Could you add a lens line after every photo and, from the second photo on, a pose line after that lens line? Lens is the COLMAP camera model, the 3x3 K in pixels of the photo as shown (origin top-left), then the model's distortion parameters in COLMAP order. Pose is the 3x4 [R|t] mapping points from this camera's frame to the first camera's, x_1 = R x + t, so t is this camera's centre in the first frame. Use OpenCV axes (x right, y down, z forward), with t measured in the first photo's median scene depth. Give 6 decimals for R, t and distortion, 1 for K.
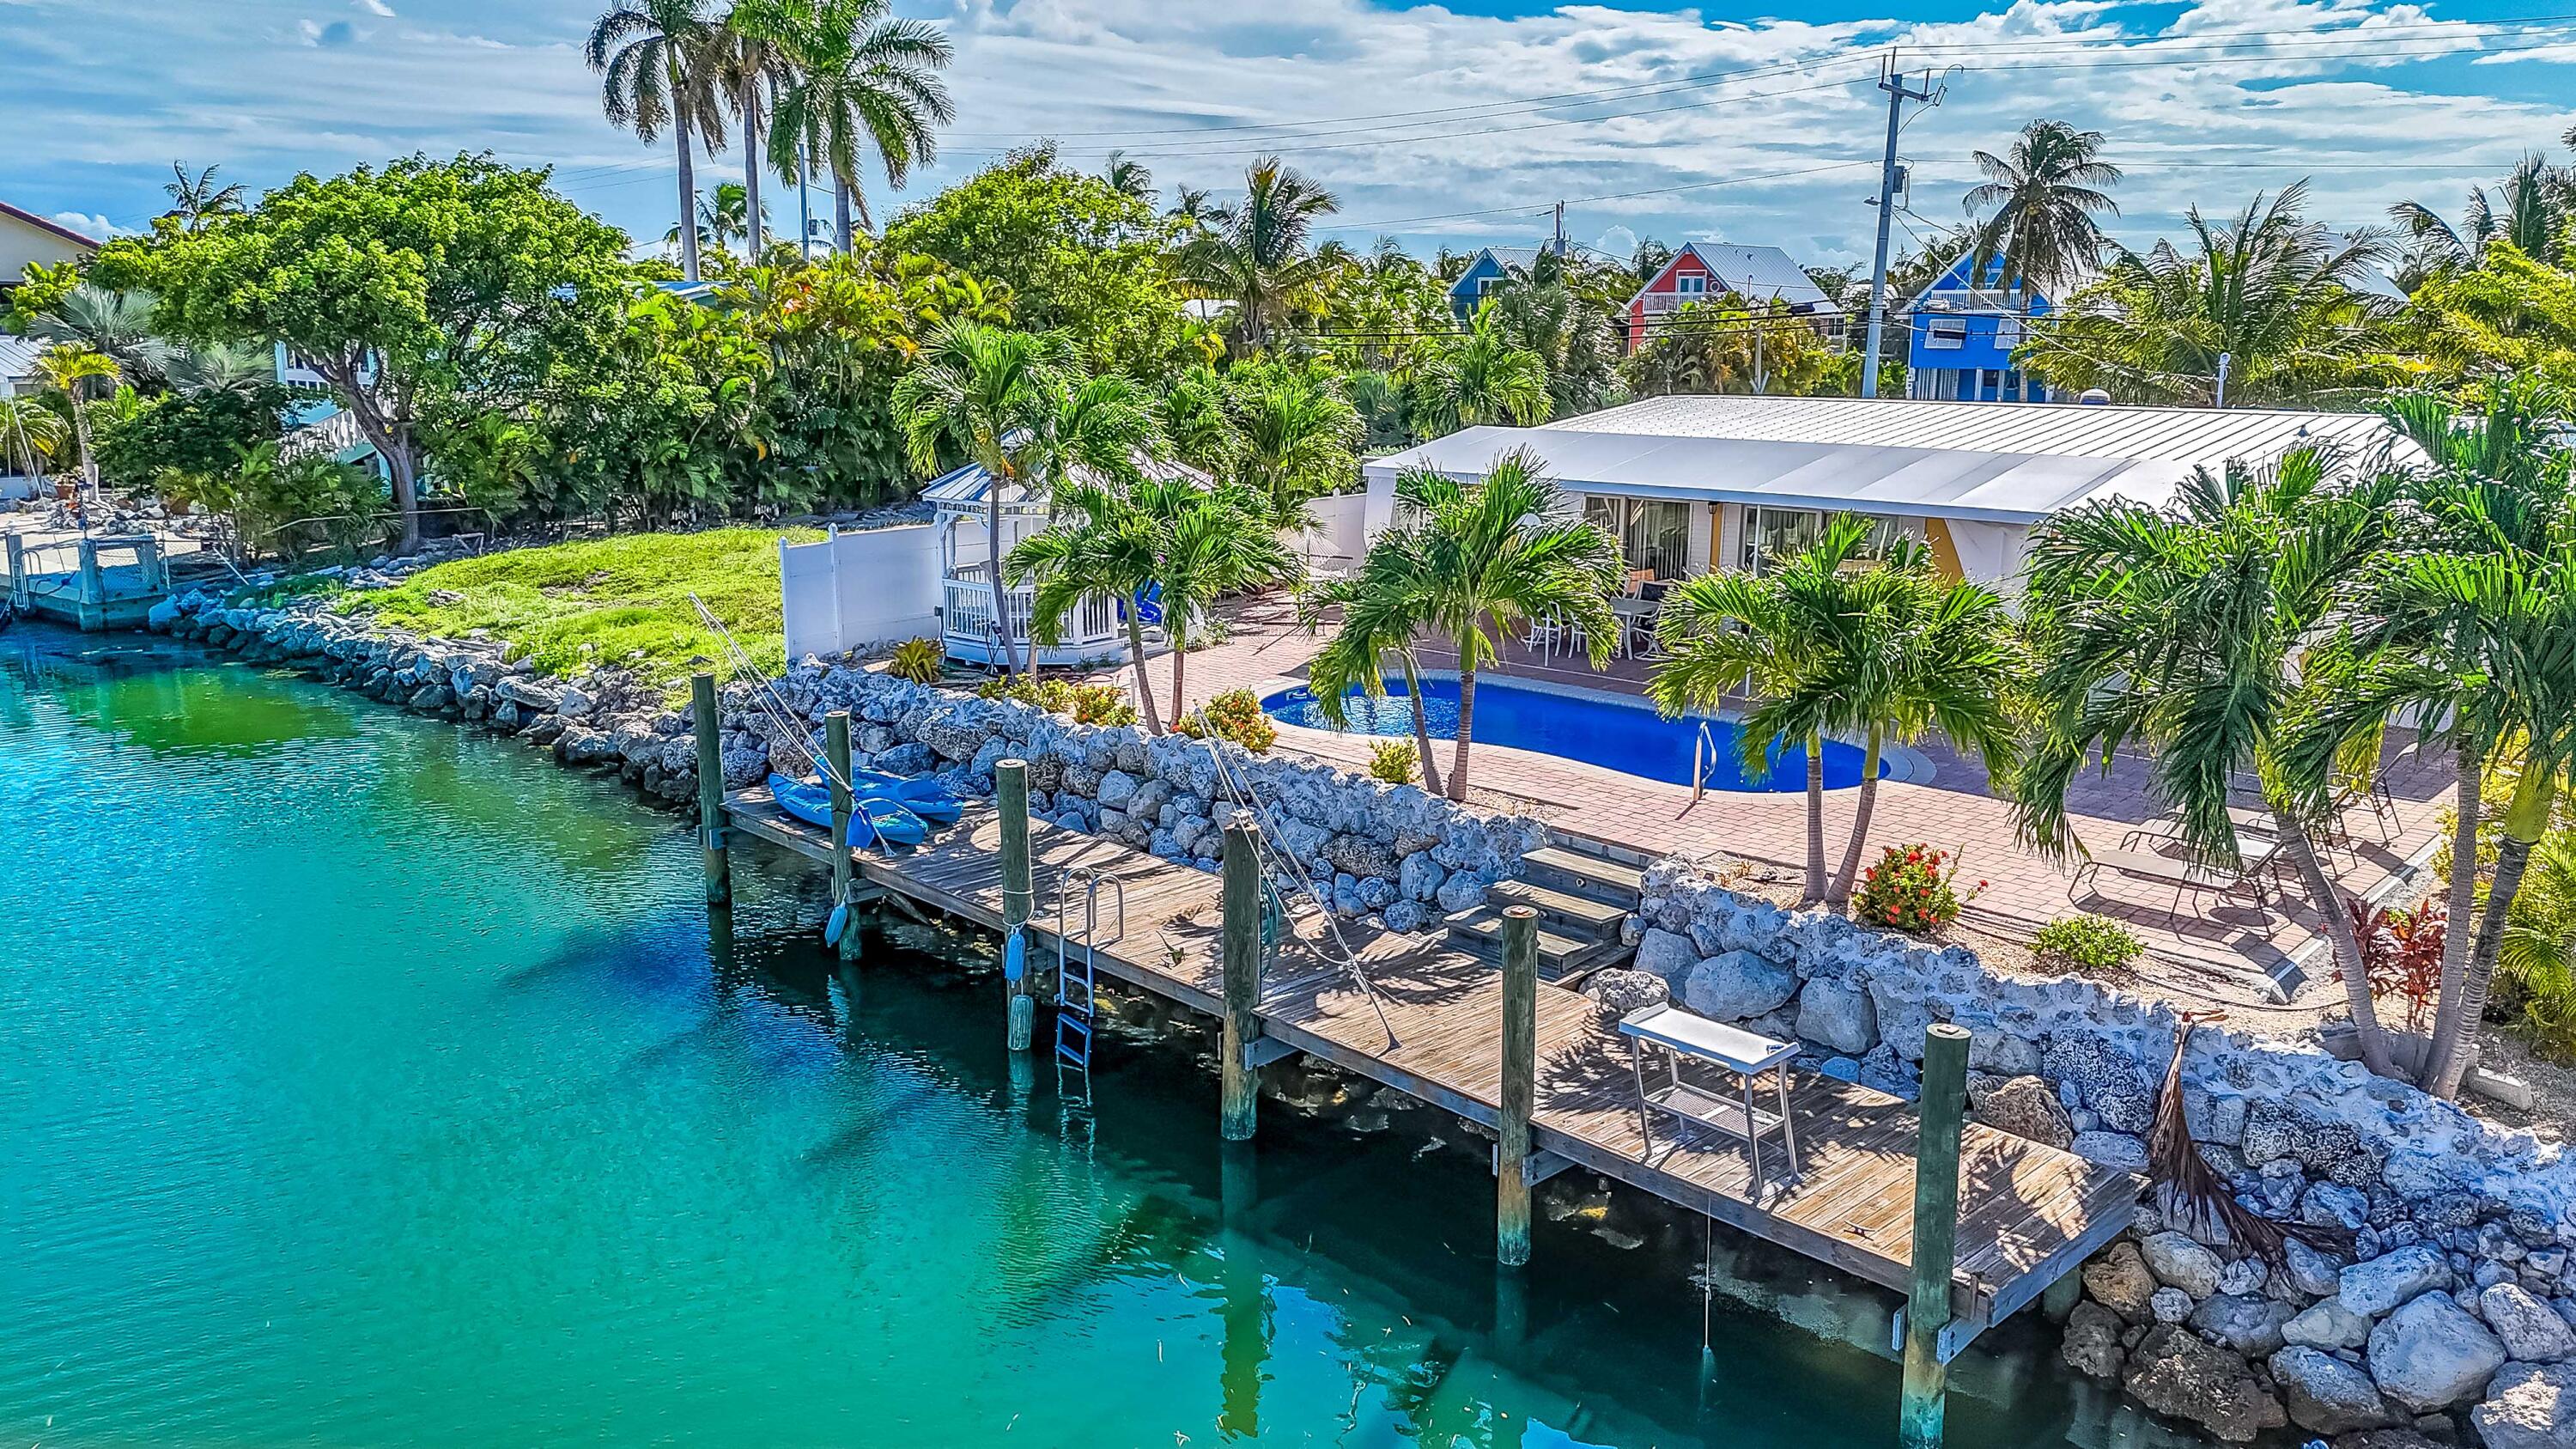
lens RADIAL K [[1844.6, 0, 1283.1], [0, 1844.6, 726.5], [0, 0, 1]] dist [0.000024, -0.000396]
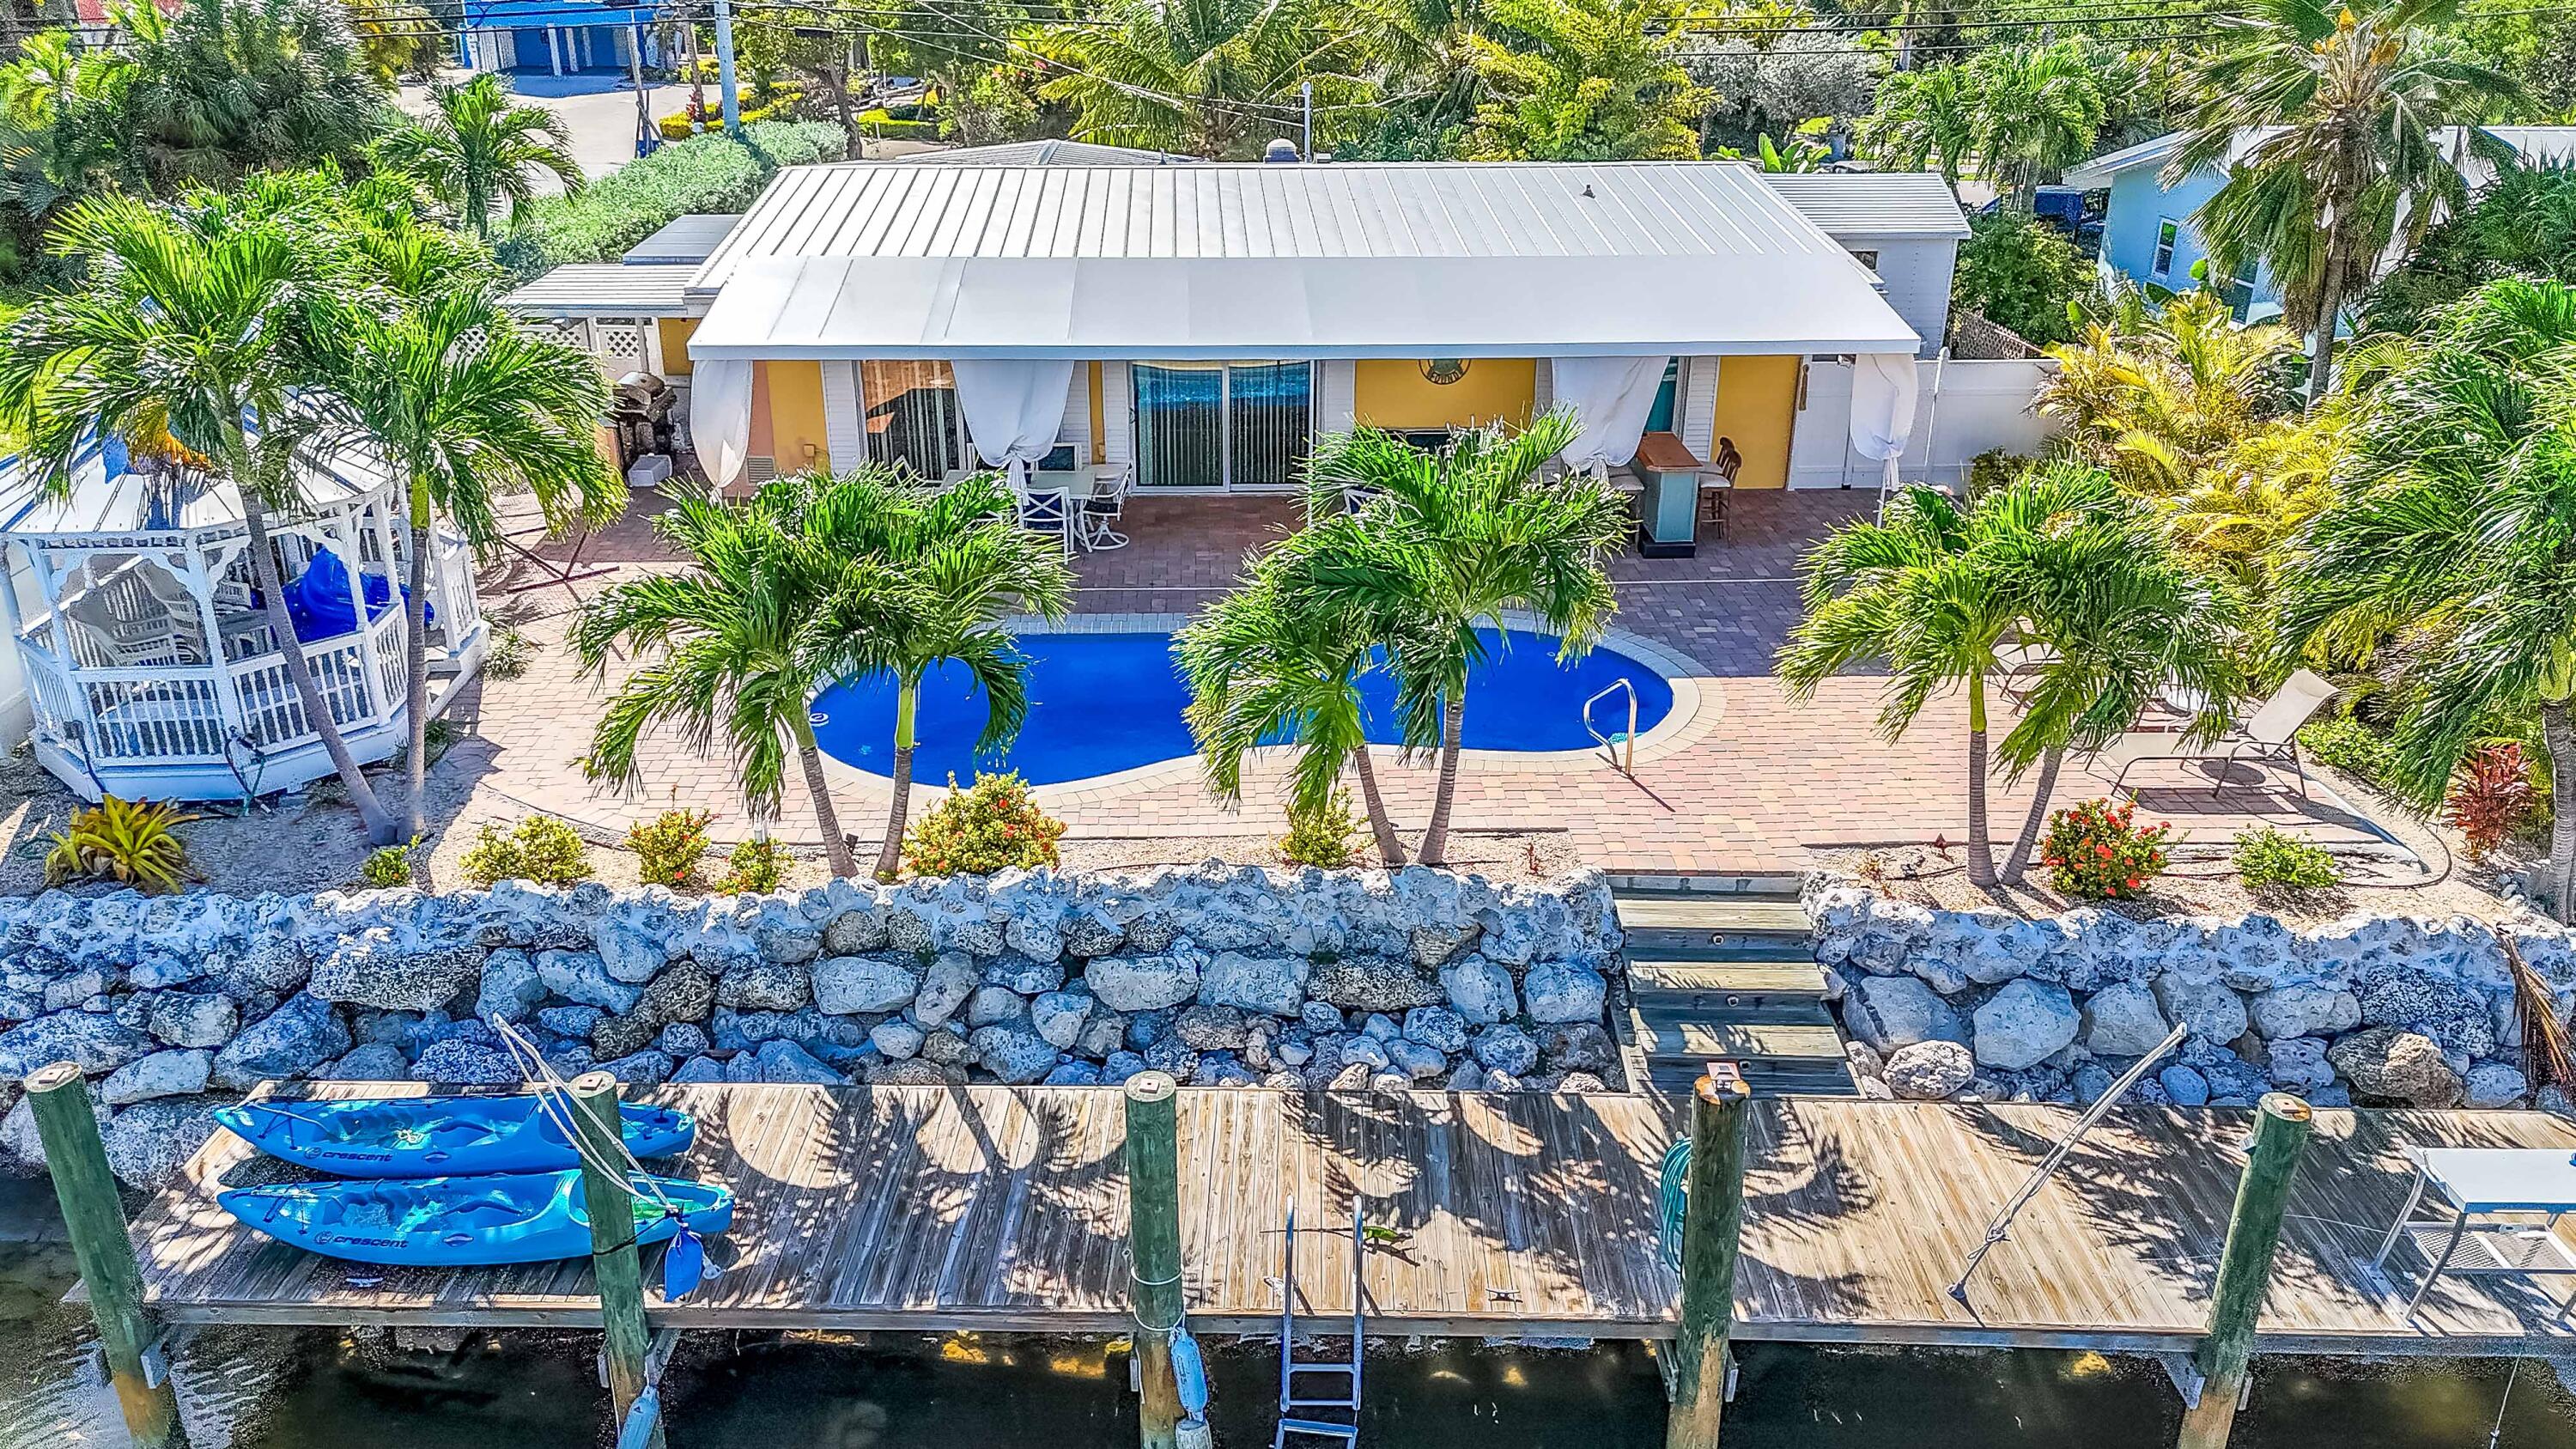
lens RADIAL K [[1862.2, 0, 1283.8], [0, 1862.2, 721.4], [0, 0, 1]] dist [0.075358, -0.079953]
pose [[0.702575, -0.266063, 0.659999, -0.678368], [0.148965, 0.961914, 0.229198, -0.310599], [-0.695843, -0.062712, 0.715451, 0.803381]]
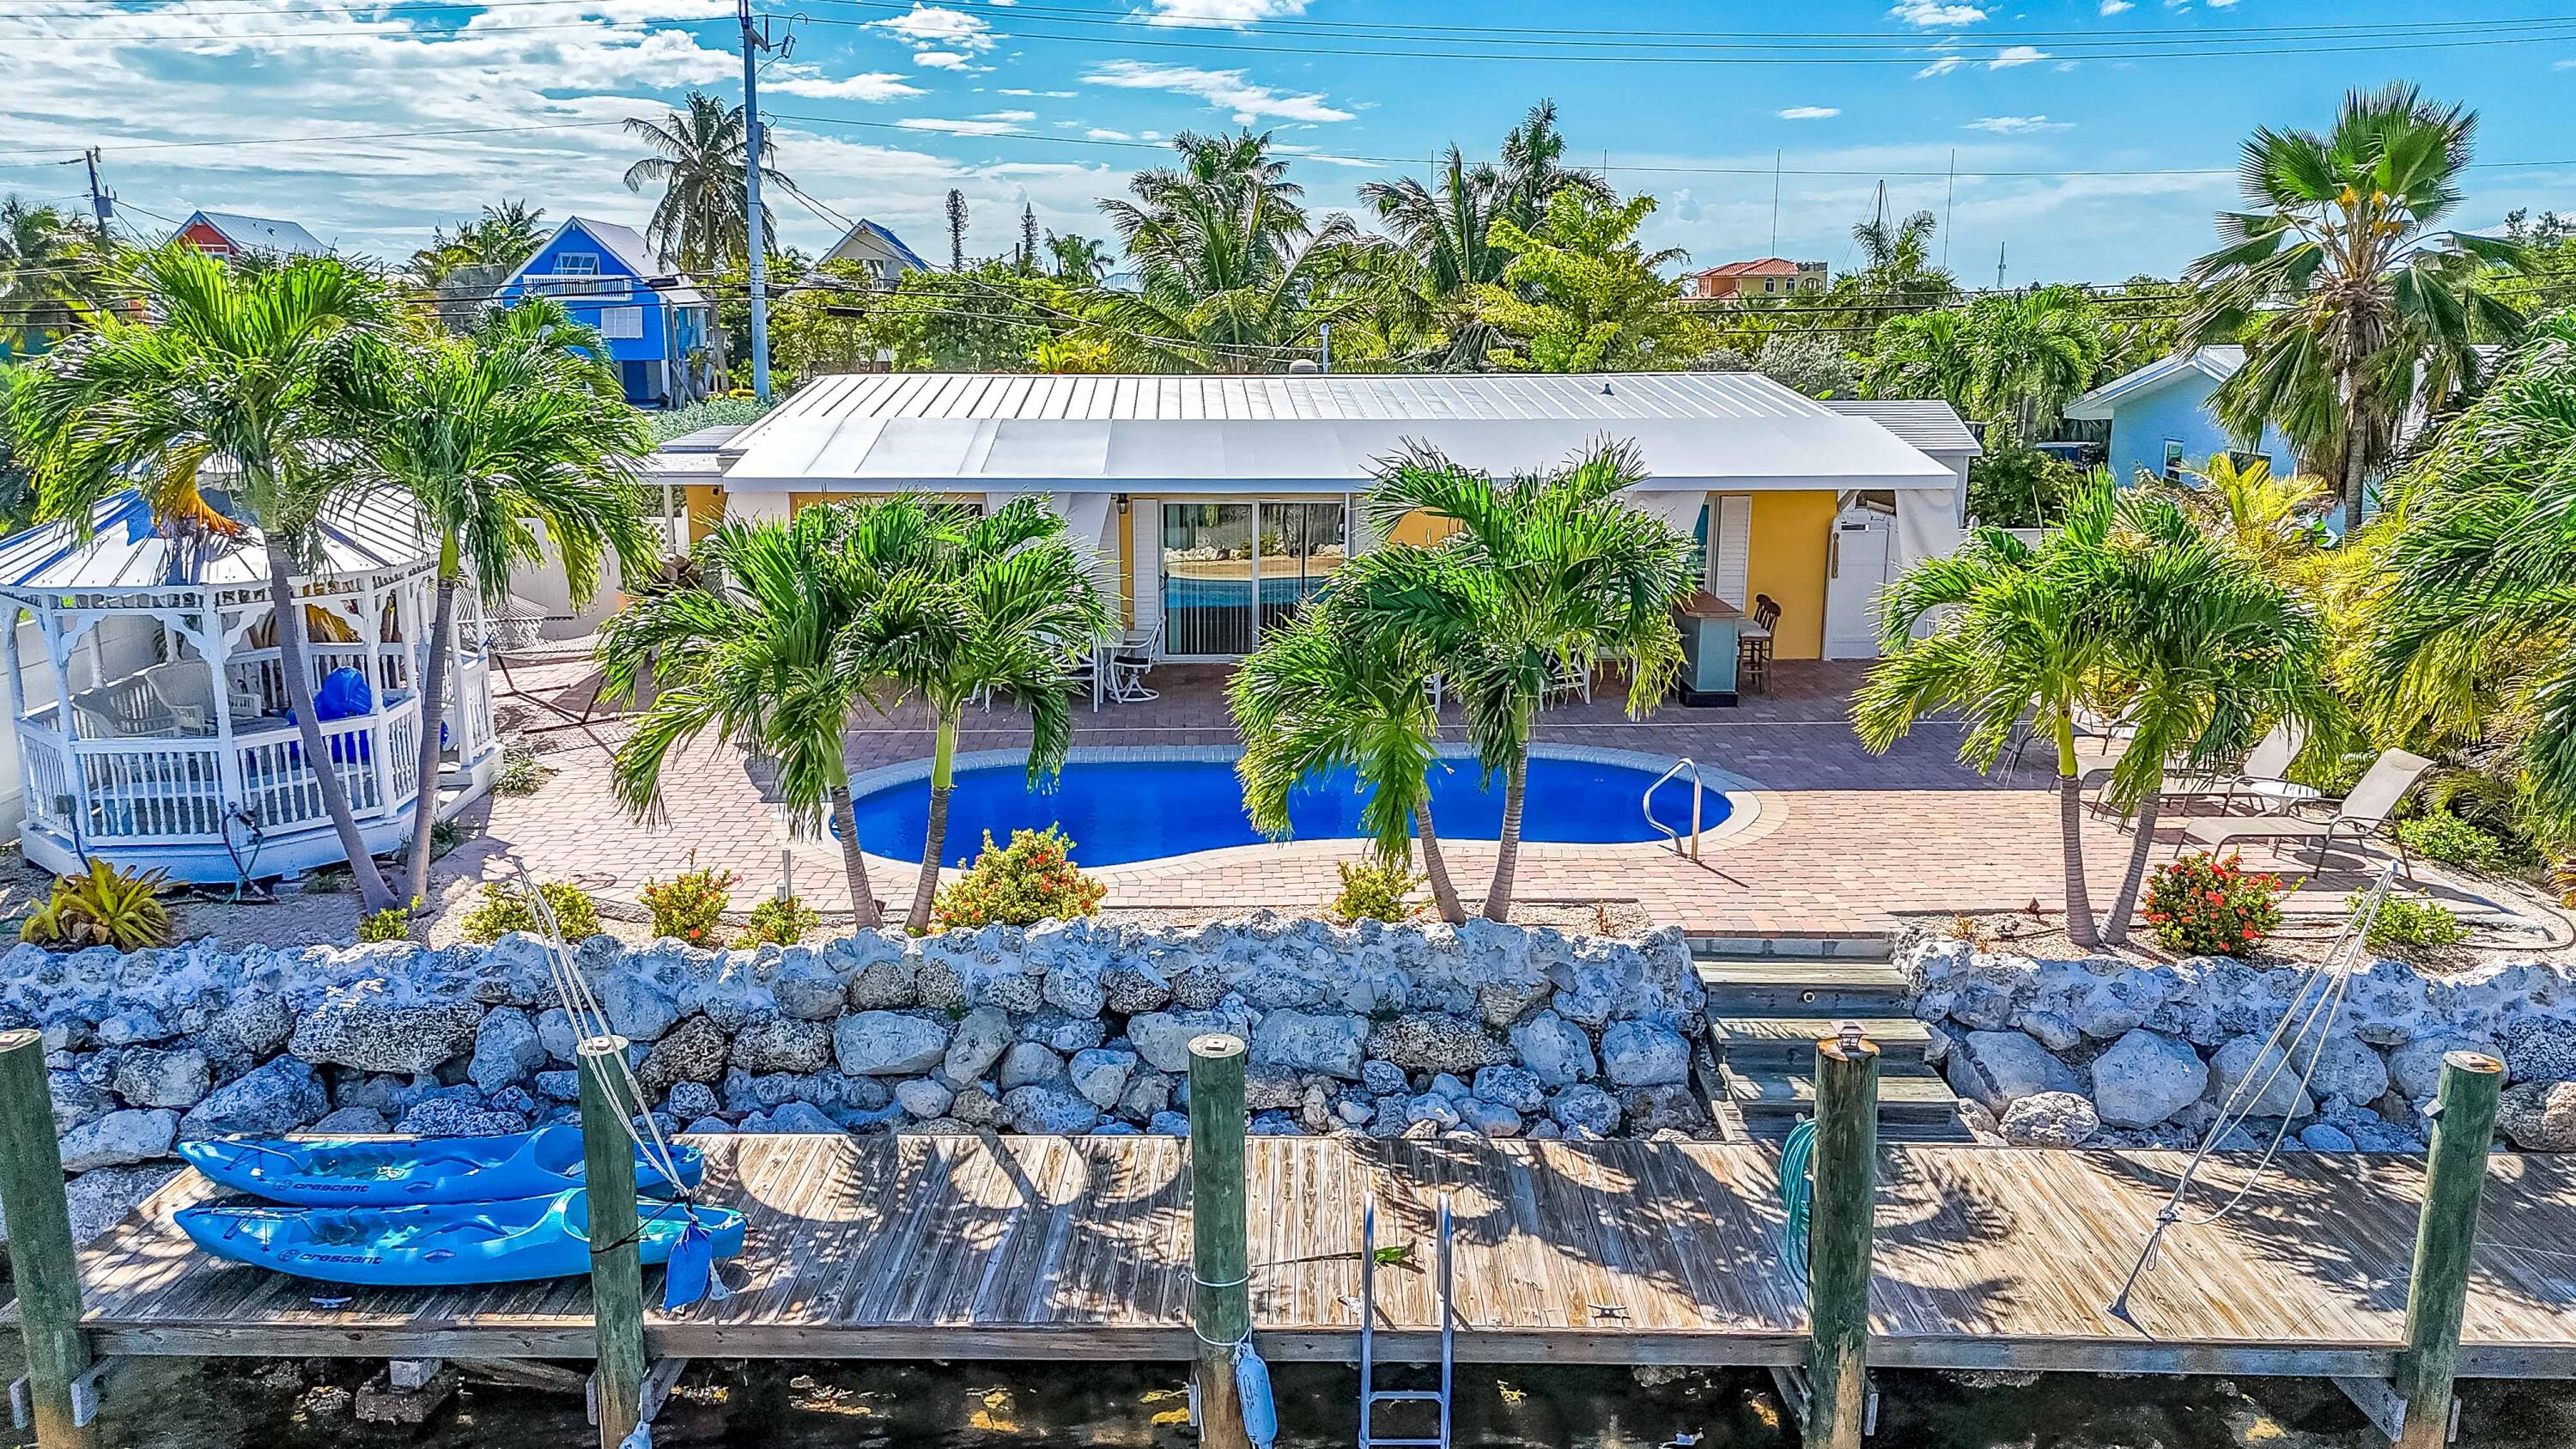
lens RADIAL K [[1871.6, 0, 1287.3], [0, 1871.6, 719.7], [0, 0, 1]] dist [0.070840, -0.072715]
pose [[0.700755, -0.146620, 0.698172, -0.704713], [0.153250, 0.986743, 0.053406, -0.137734], [-0.696747, 0.069570, 0.713935, 0.859606]]
